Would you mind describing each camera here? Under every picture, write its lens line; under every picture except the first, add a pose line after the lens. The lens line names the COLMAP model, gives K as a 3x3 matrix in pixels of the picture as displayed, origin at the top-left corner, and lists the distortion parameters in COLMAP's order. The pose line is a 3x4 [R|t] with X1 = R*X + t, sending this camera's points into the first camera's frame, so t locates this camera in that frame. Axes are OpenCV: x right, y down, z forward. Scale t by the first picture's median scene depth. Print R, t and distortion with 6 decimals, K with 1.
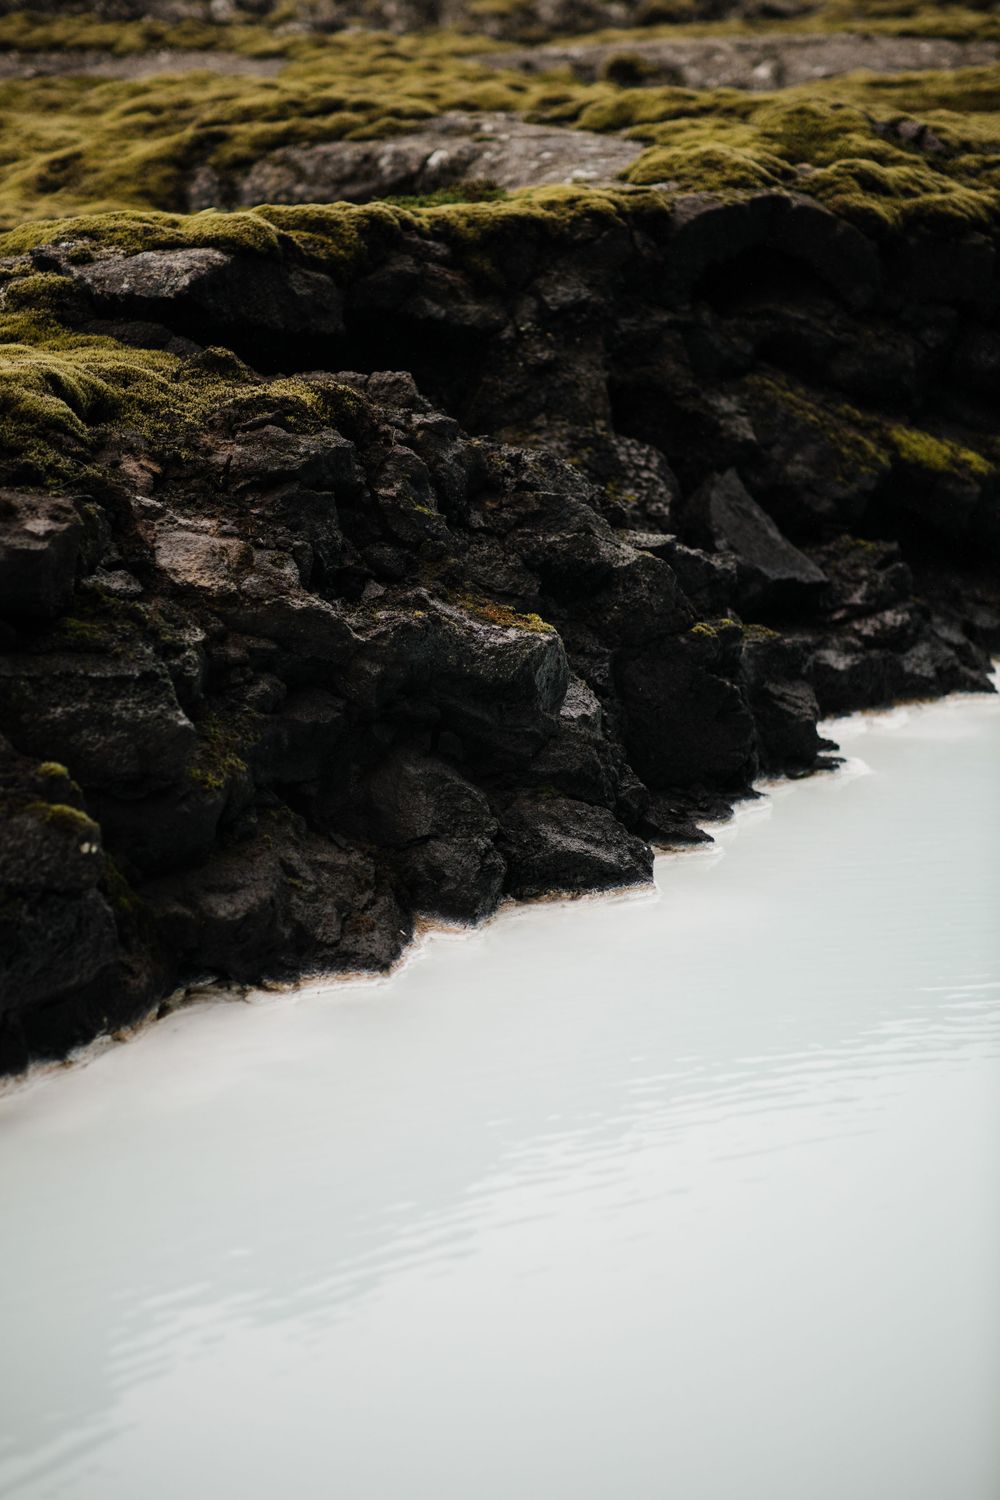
lens RADIAL K [[3630.1, 0, 496.9], [0, 3630.1, 754.4], [0, 0, 1]] dist [0.262203, 0.000000]
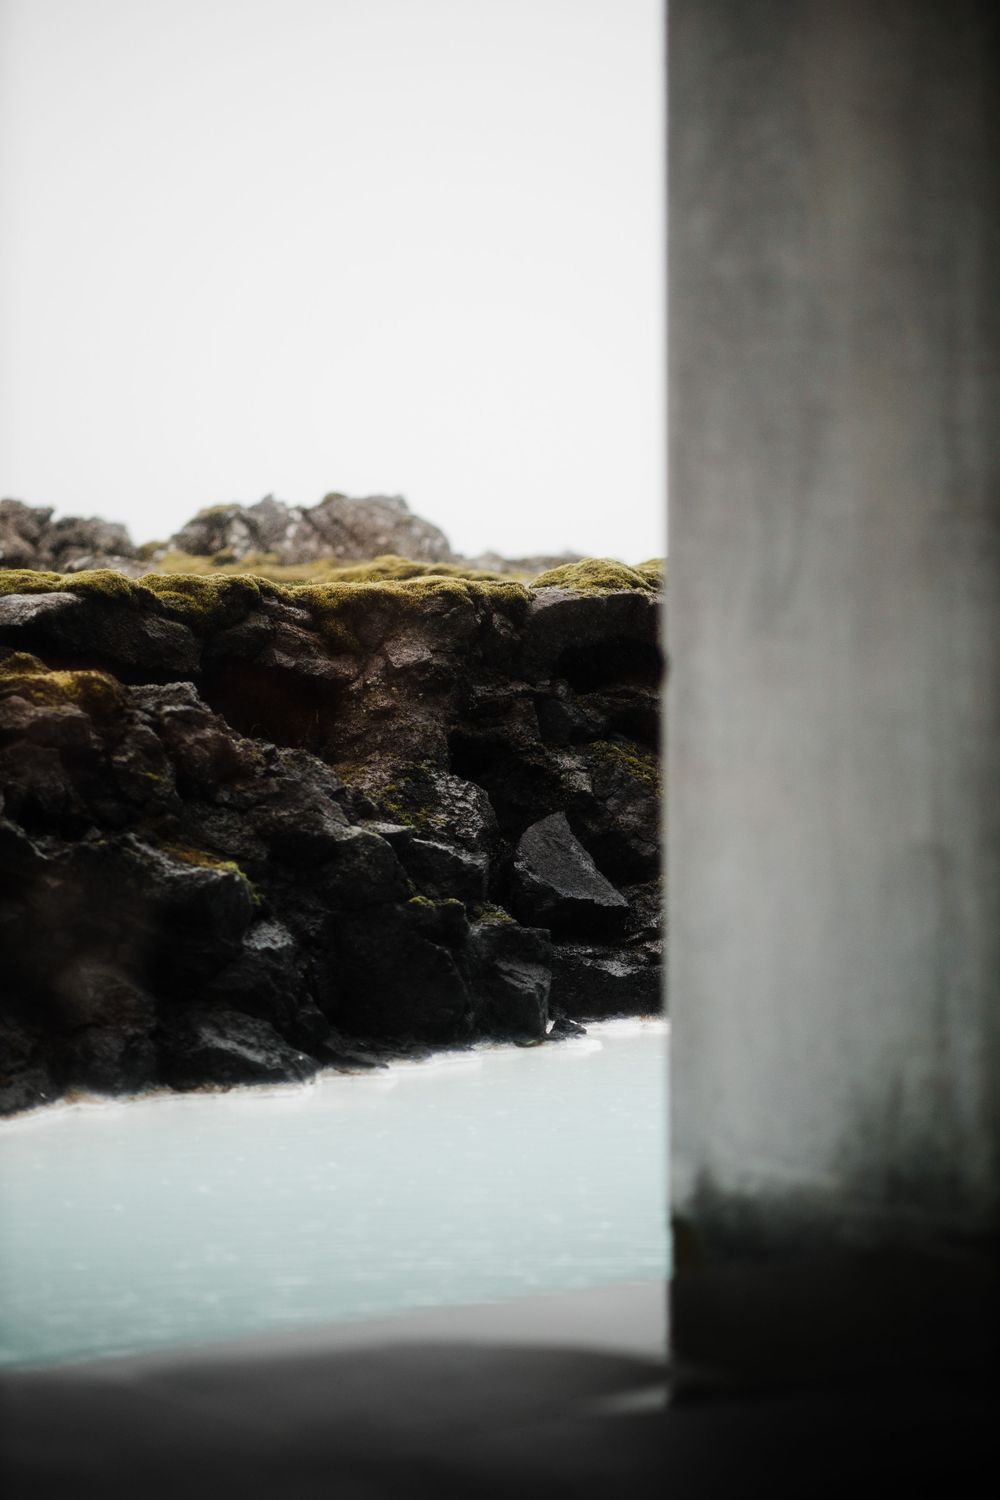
lens RADIAL K [[3630.1, 0, 503.2], [0, 3630.1, 748.4], [0, 0, 1]] dist [0.262203, 0.000000]
pose [[0.977543, 0.016523, -0.210087, 0.315611], [-0.057821, 0.979692, -0.191993, 0.135171], [0.202648, 0.199829, 0.958646, -0.118972]]
